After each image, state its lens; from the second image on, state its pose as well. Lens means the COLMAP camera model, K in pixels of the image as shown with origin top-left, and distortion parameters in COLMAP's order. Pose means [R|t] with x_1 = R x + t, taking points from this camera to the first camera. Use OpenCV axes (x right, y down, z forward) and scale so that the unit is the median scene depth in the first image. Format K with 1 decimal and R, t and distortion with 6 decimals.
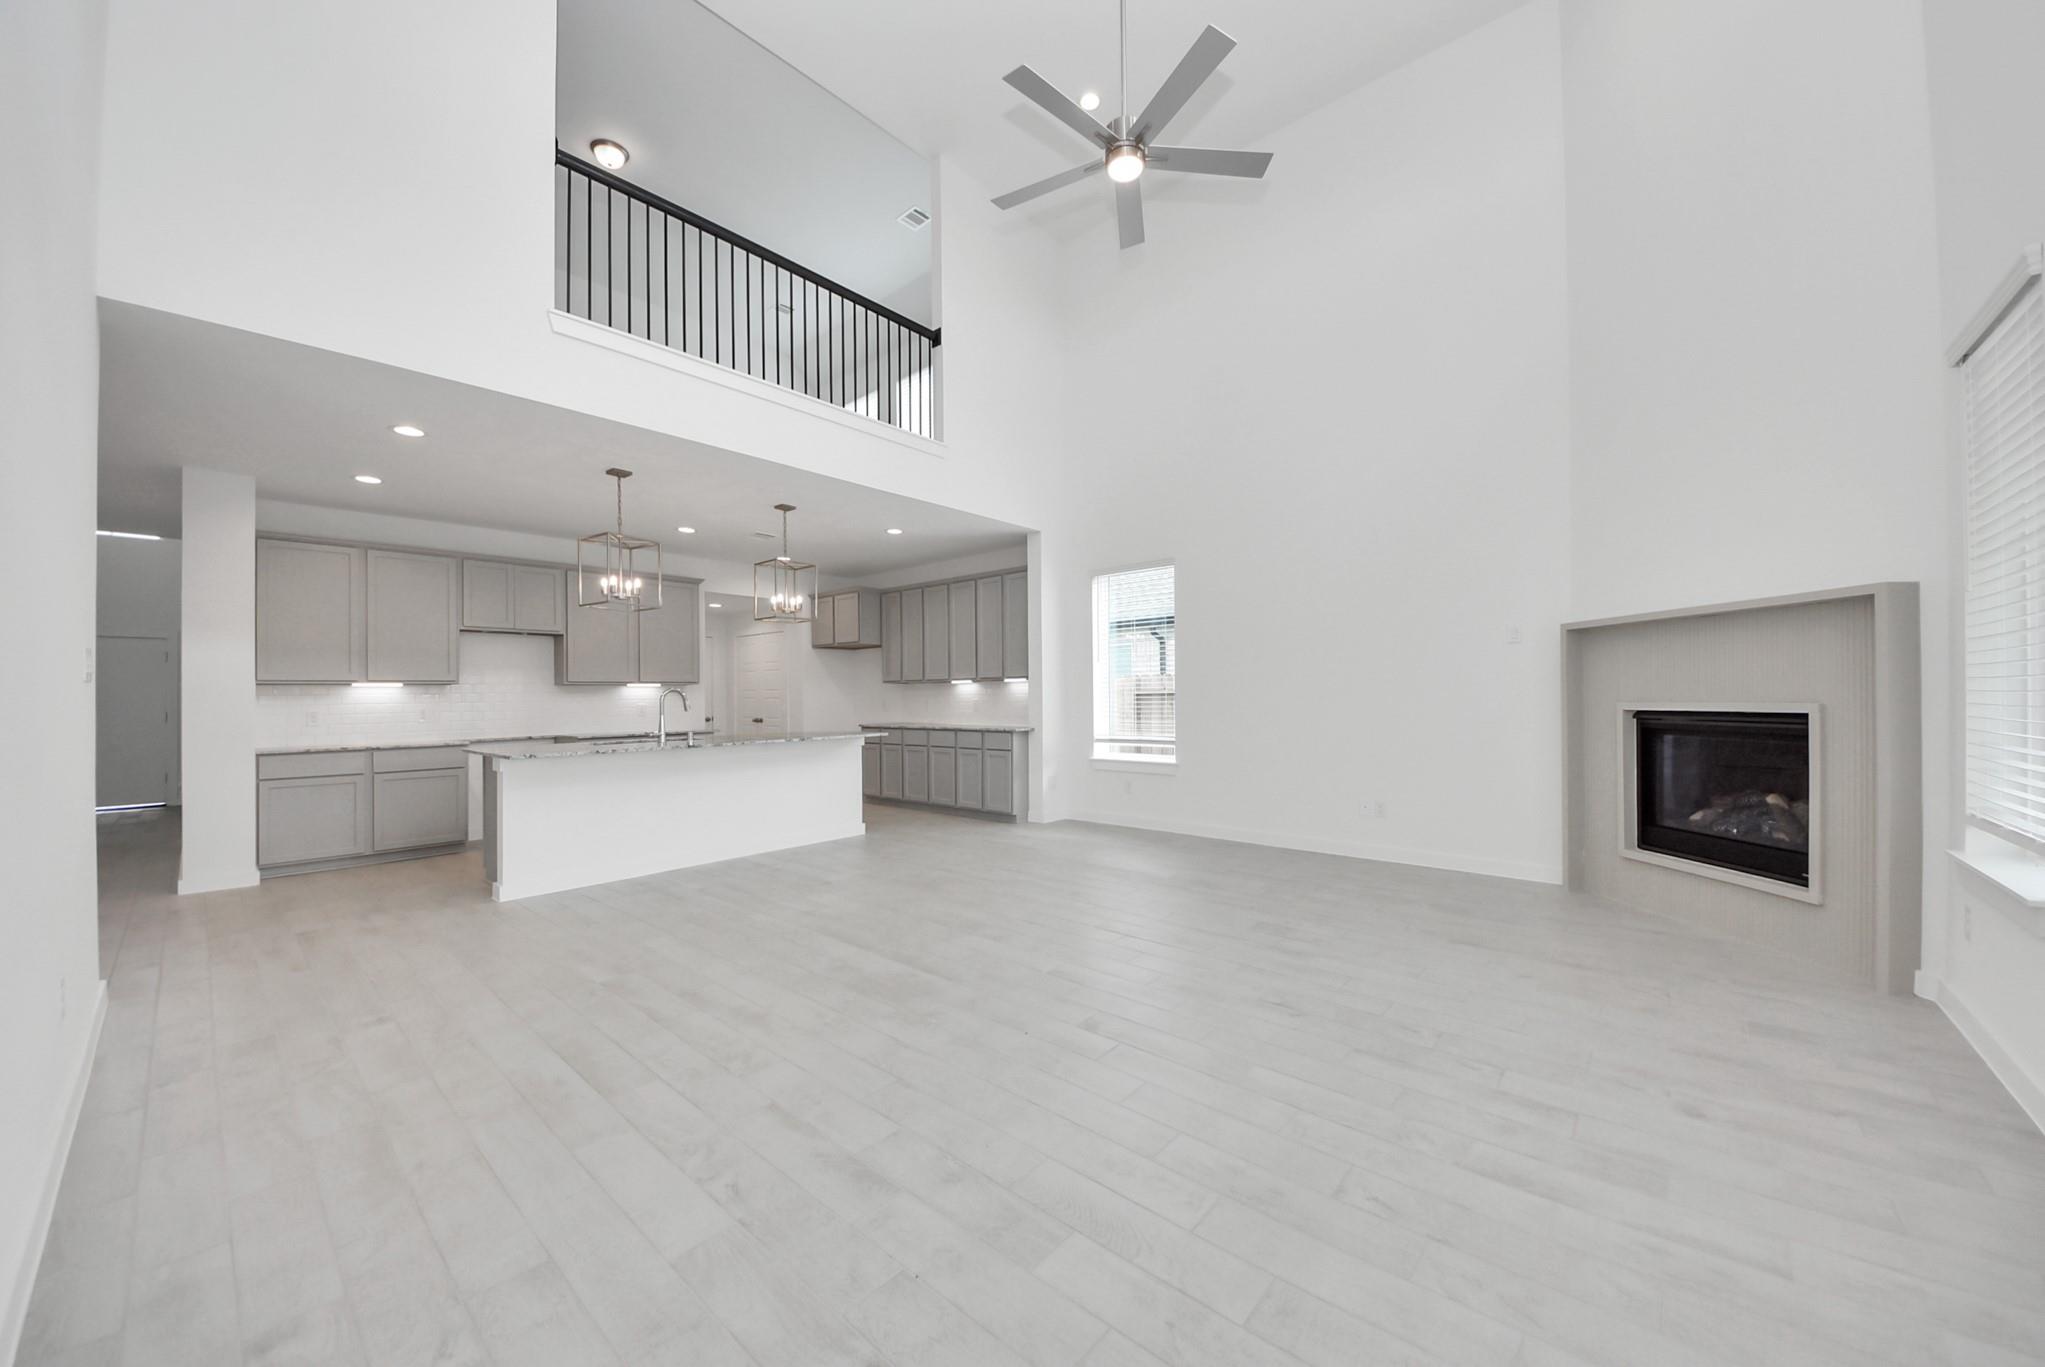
lens RADIAL K [[719.9, 0, 1022.5], [0, 719.9, 683.5], [0, 0, 1]] dist [0.008667, -0.008391]
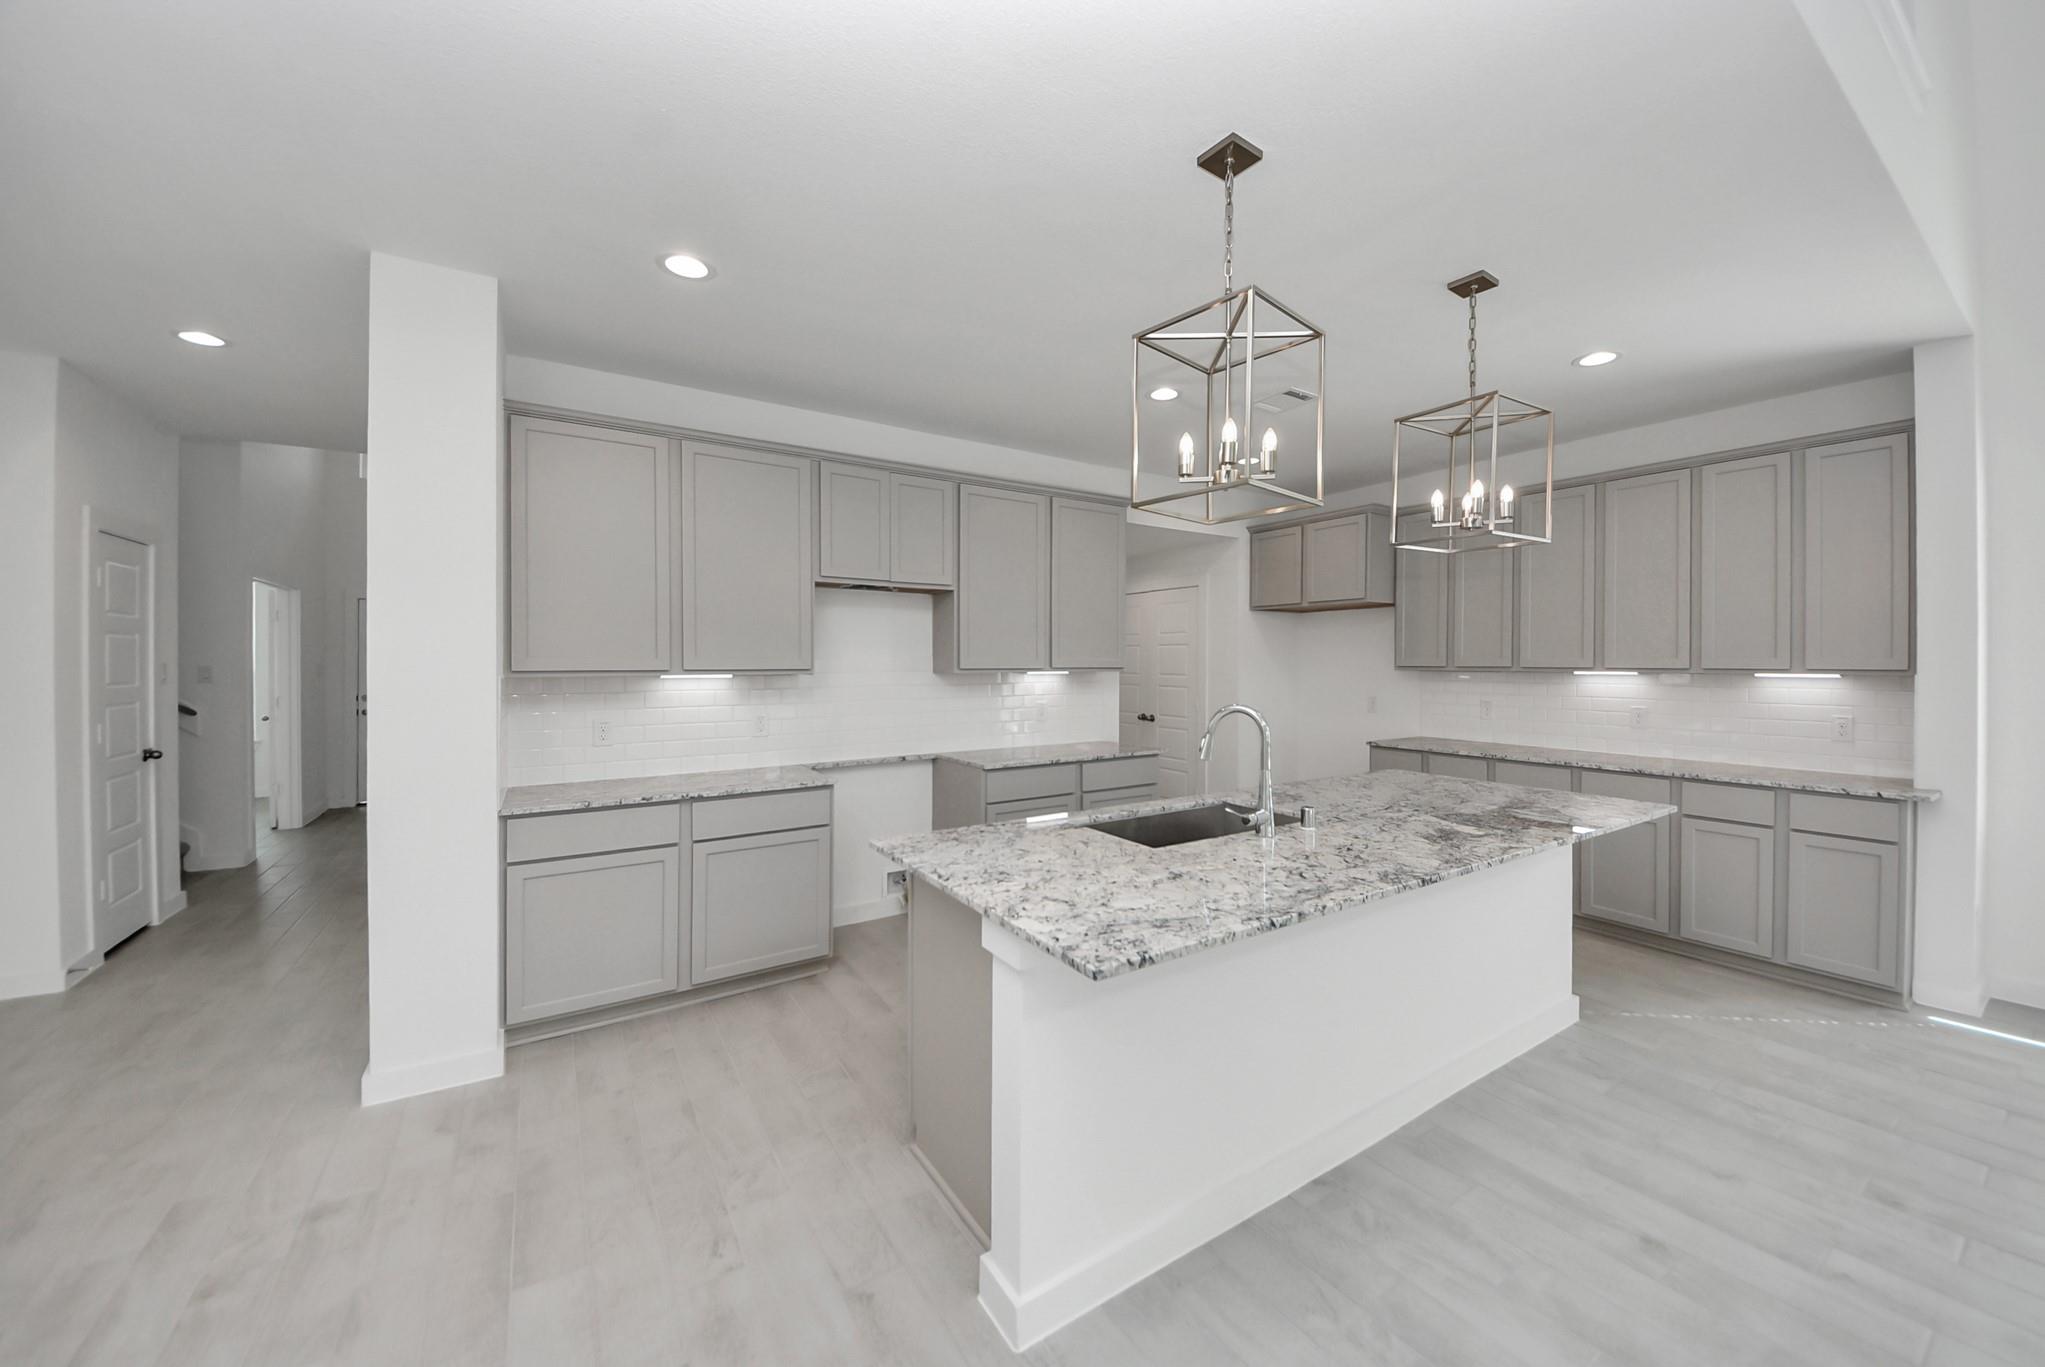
lens RADIAL K [[745.8, 0, 1036.7], [0, 745.8, 668.8], [0, 0, 1]] dist [0.060680, -0.032814]
pose [[0.958479, 0.017277, -0.284640, -0.458947], [-0.010447, 0.999620, 0.025494, -0.021273], [0.284972, -0.021462, 0.958295, 0.496190]]
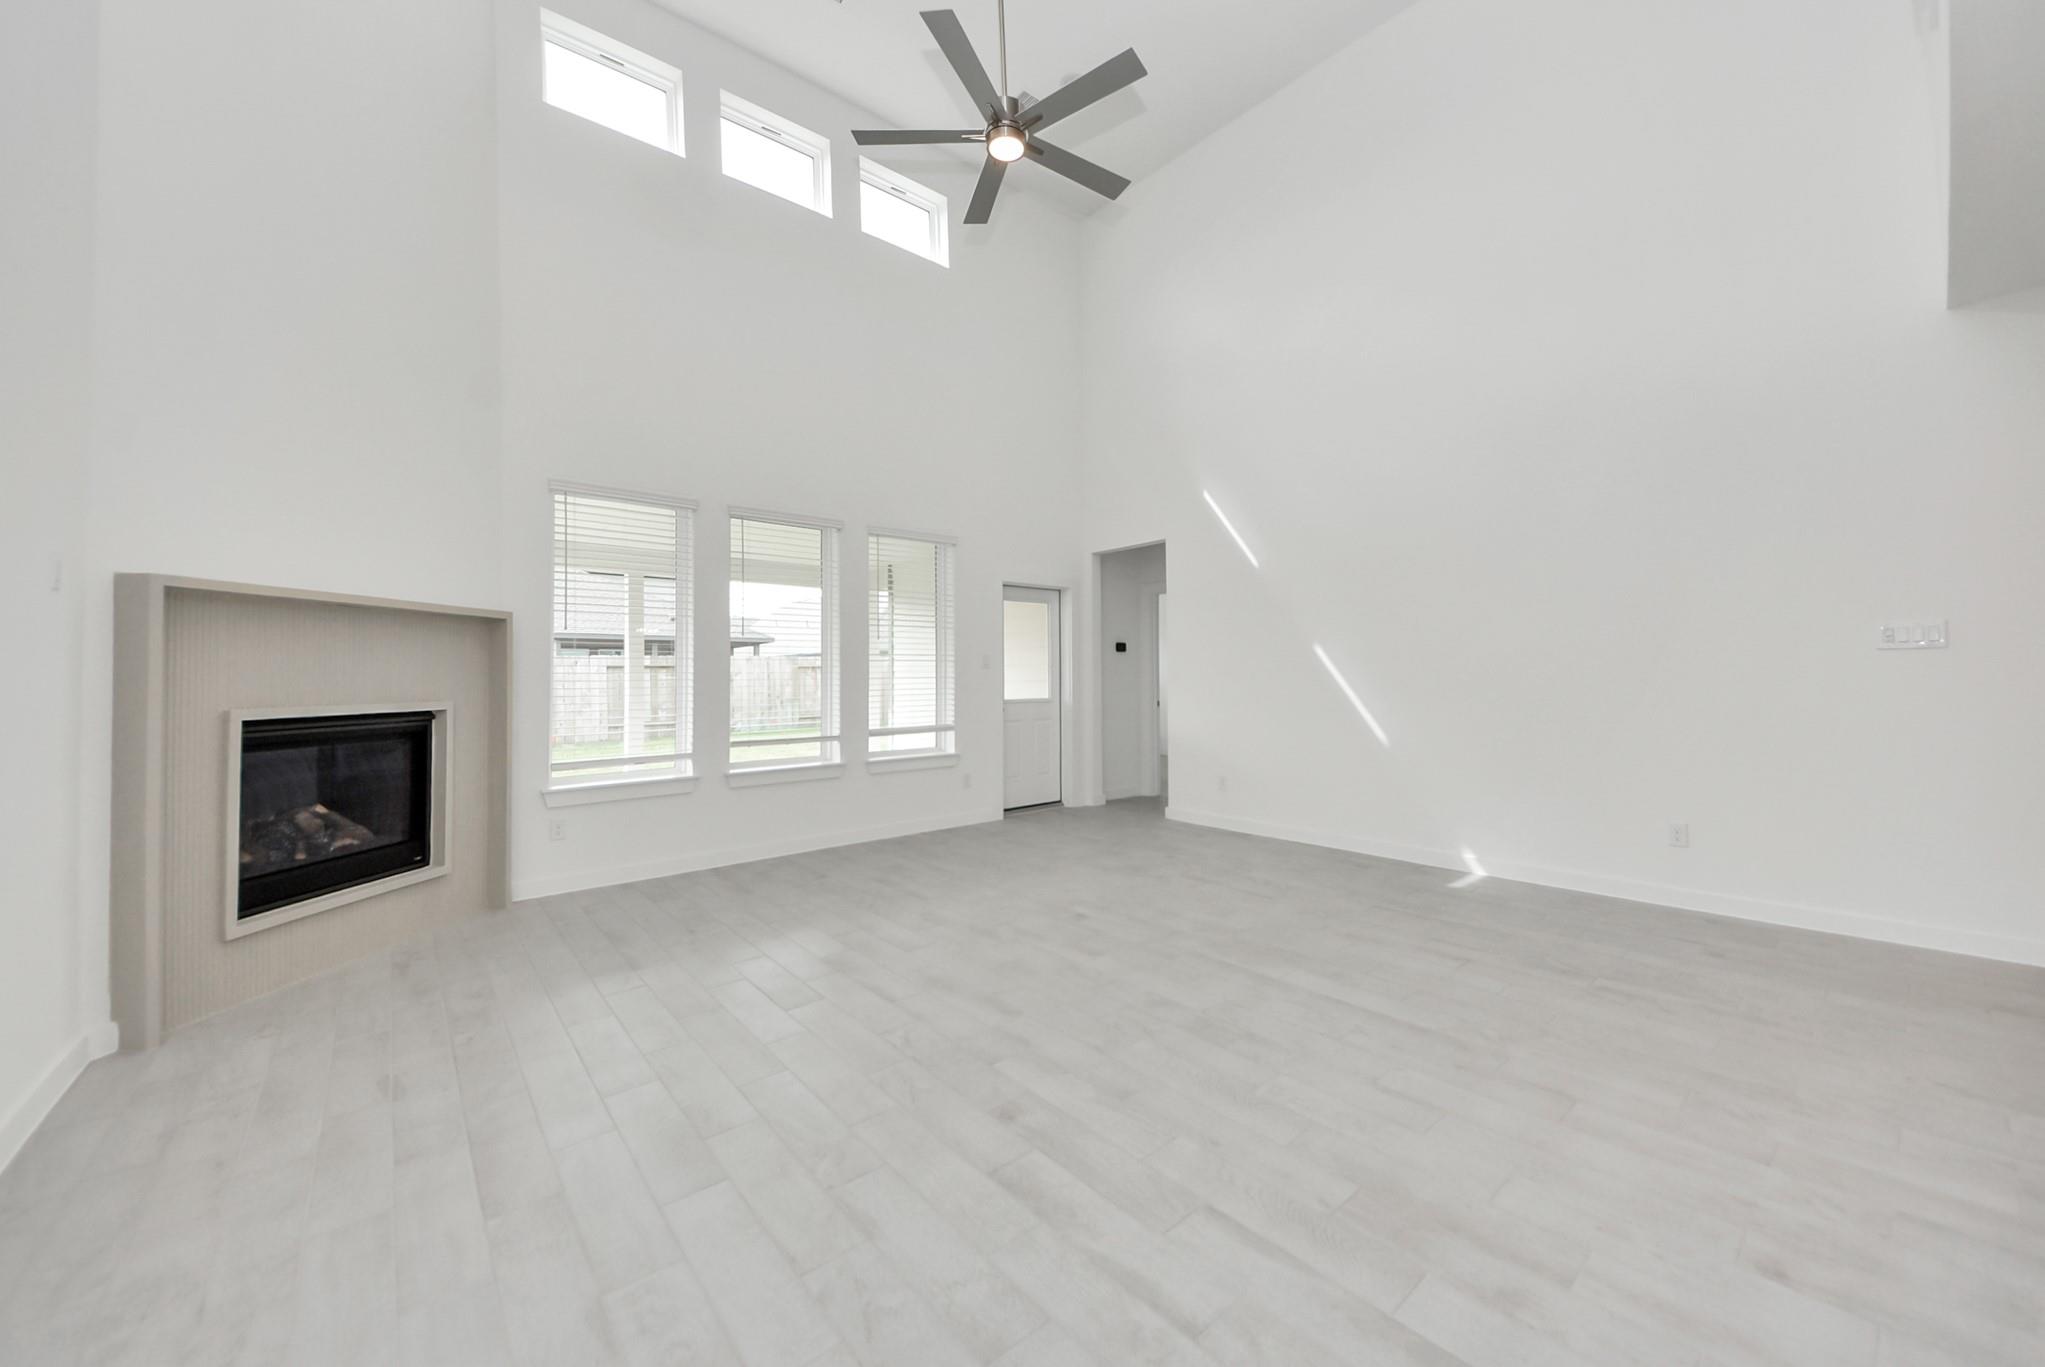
lens RADIAL K [[719.9, 0, 1022.5], [0, 719.9, 683.5], [0, 0, 1]] dist [0.008667, -0.008391]
pose [[-0.985806, 0.032797, 0.164654, -0.017487], [0.028771, 0.999227, -0.026779, 0.028060], [-0.165406, -0.021662, -0.985988, 1.054387]]
